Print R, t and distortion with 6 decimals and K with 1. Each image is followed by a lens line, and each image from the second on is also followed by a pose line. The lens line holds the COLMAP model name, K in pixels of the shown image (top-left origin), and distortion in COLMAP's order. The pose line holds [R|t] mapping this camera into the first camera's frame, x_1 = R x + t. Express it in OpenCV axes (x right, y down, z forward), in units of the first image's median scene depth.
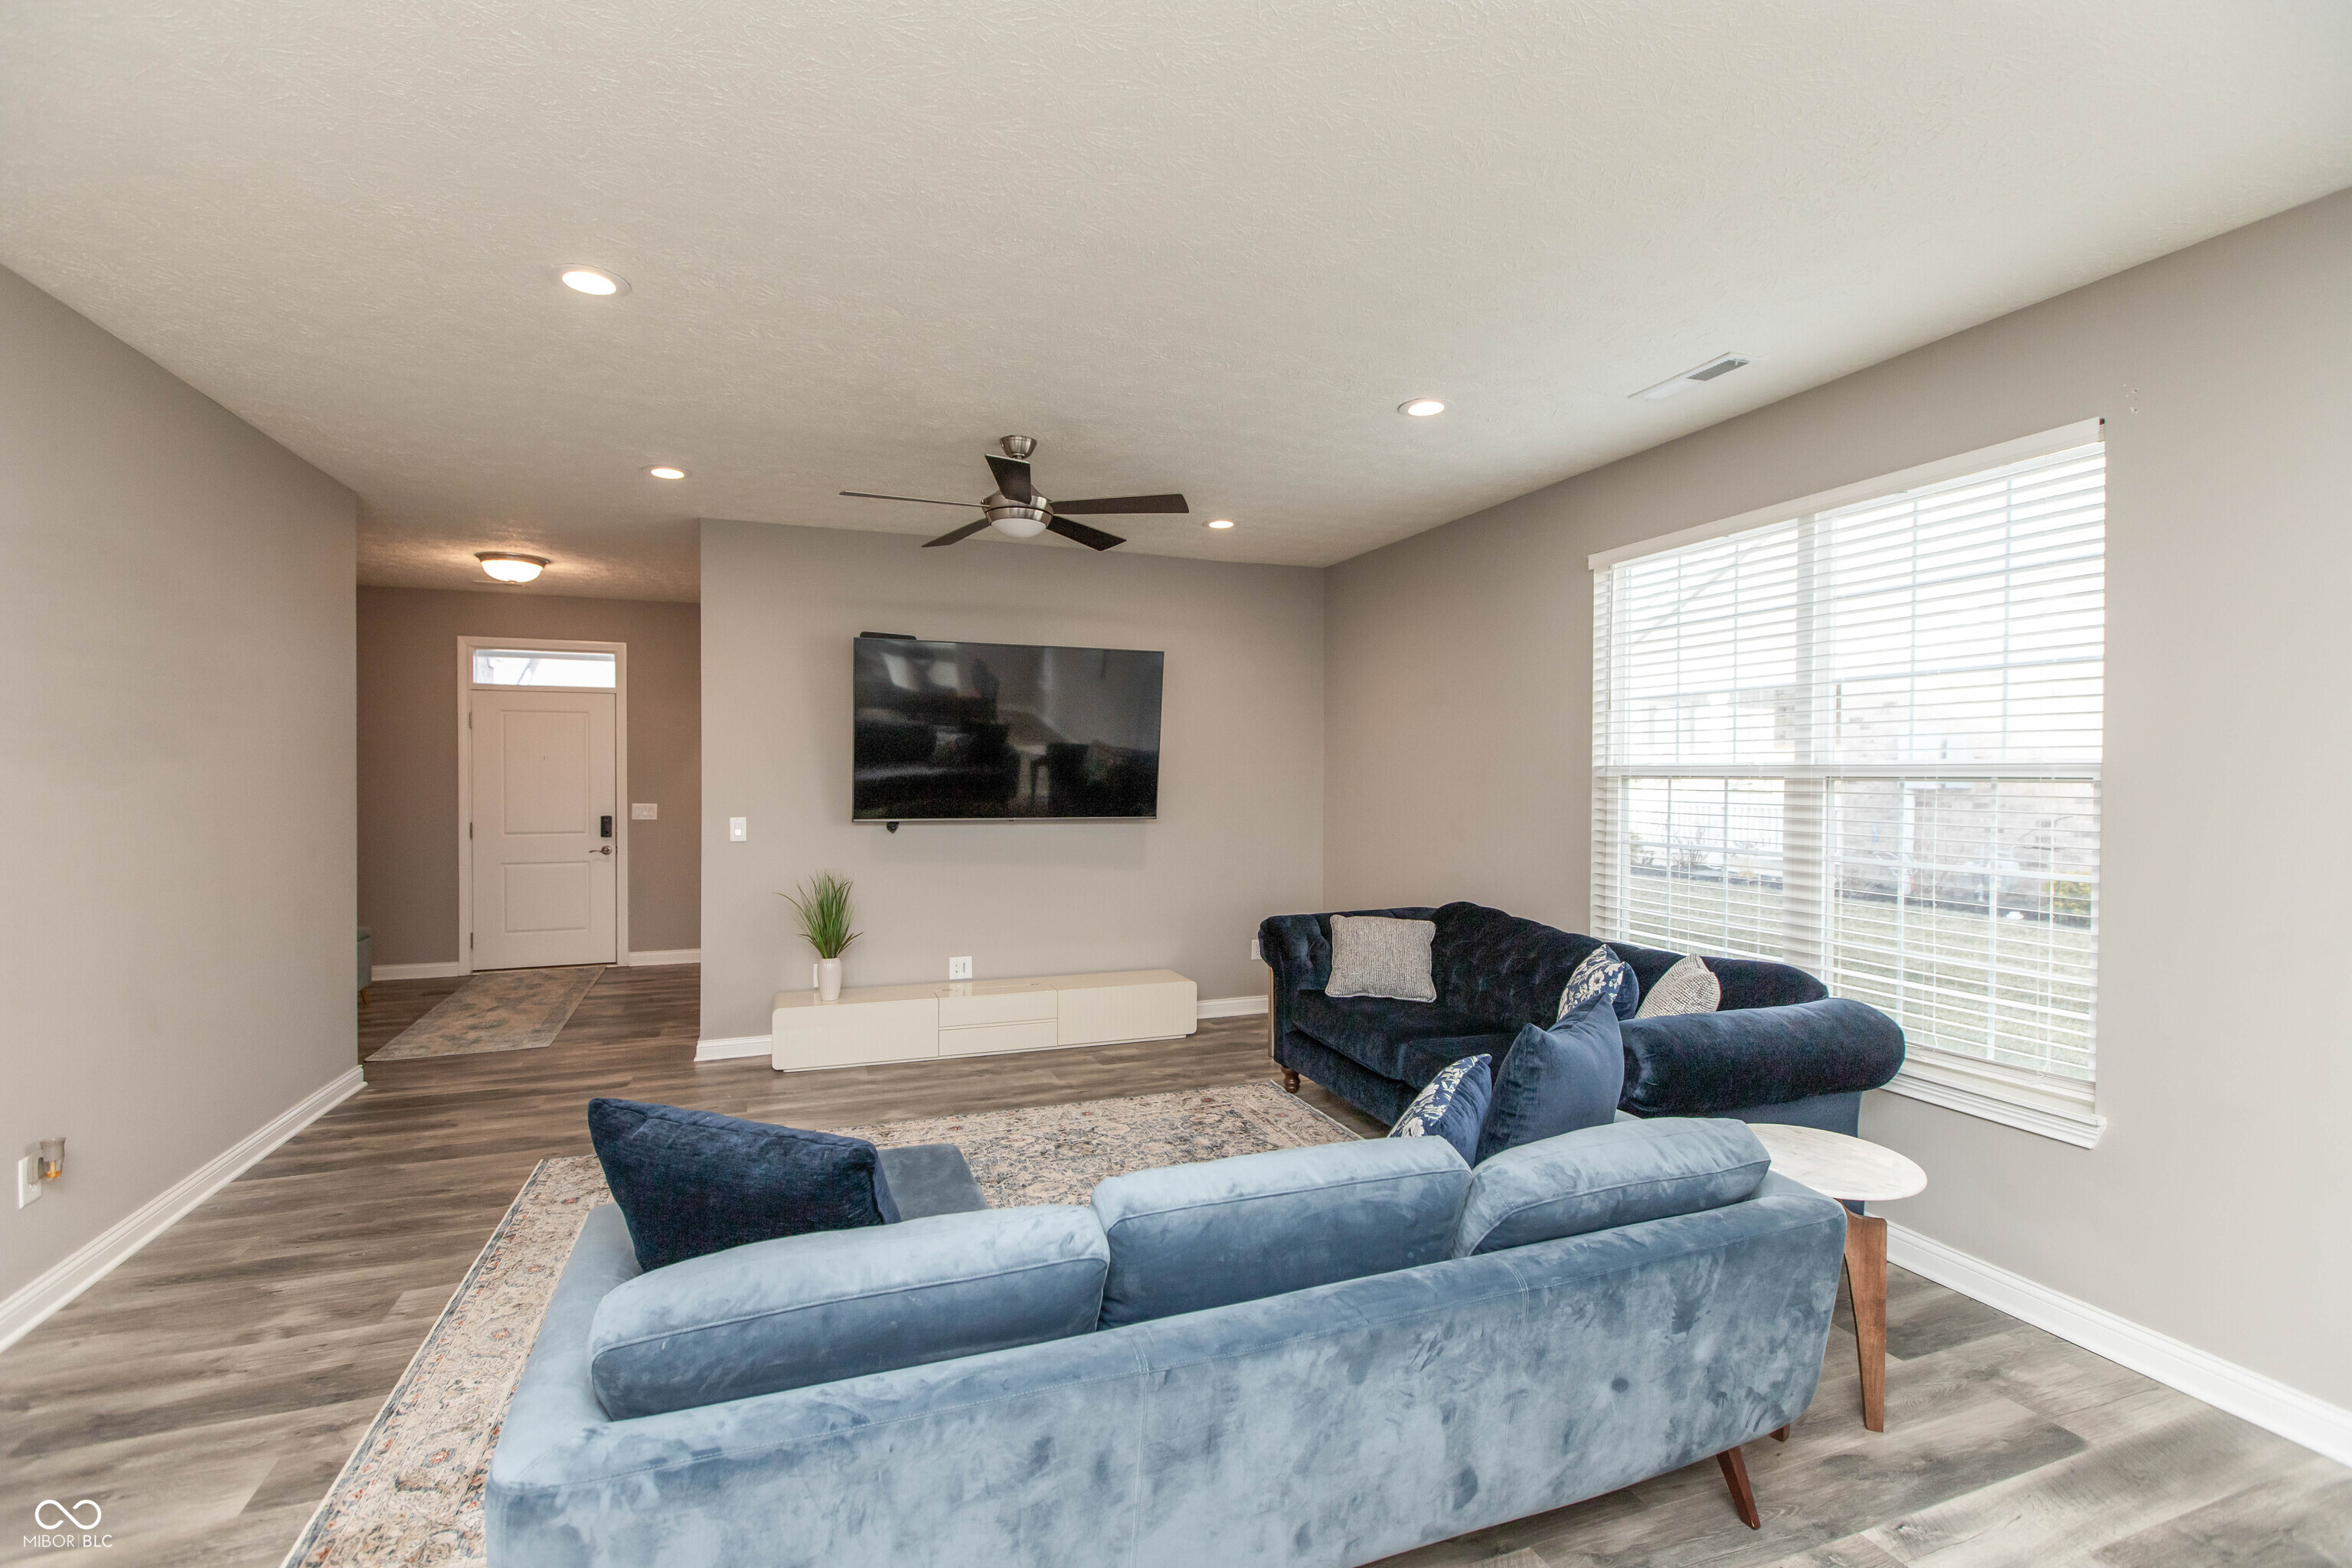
lens RADIAL K [[1050.8, 0, 1176.0], [0, 1050.8, 784.0], [0, 0, 1]] dist [0.001923, -0.000158]
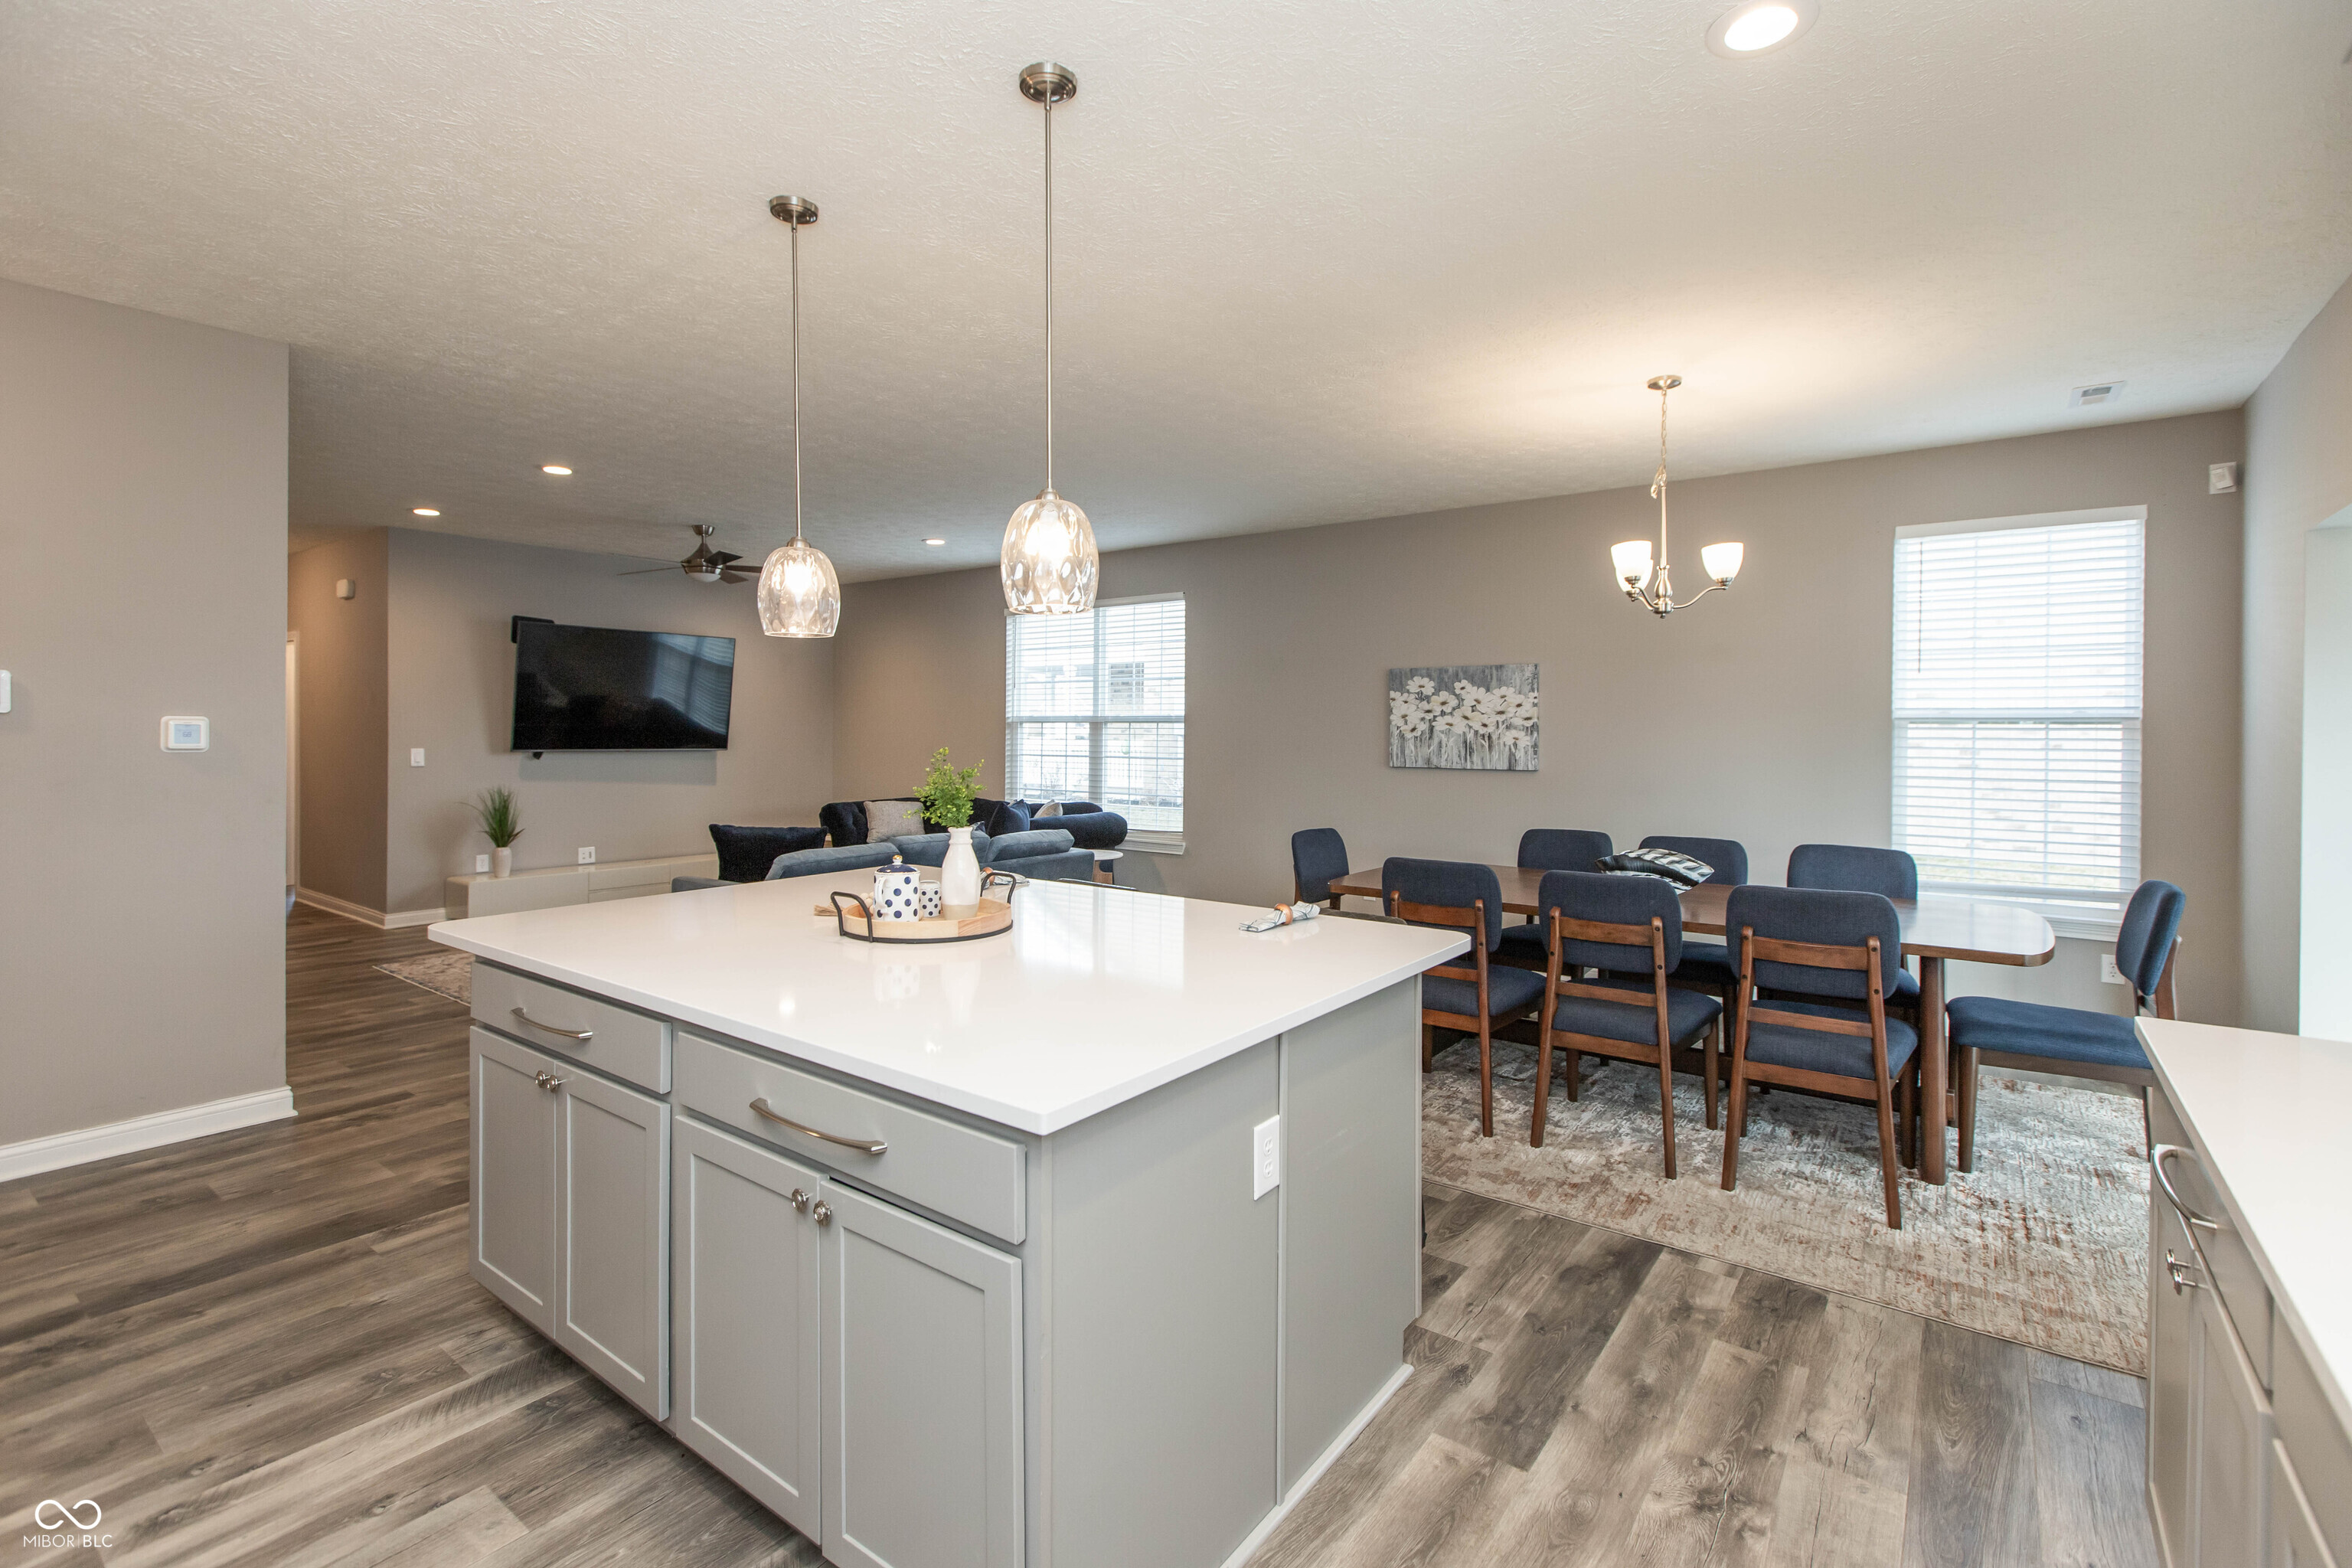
lens RADIAL K [[1064.5, 0, 1175.2], [0, 1064.5, 742.1], [0, 0, 1]] dist [-0.001702, -0.000219]
pose [[0.841027, -0.002102, 0.540988, -0.379501], [0.001649, 0.999998, 0.001322, 0.026249], [-0.540990, -0.000219, 0.841029, -0.773027]]
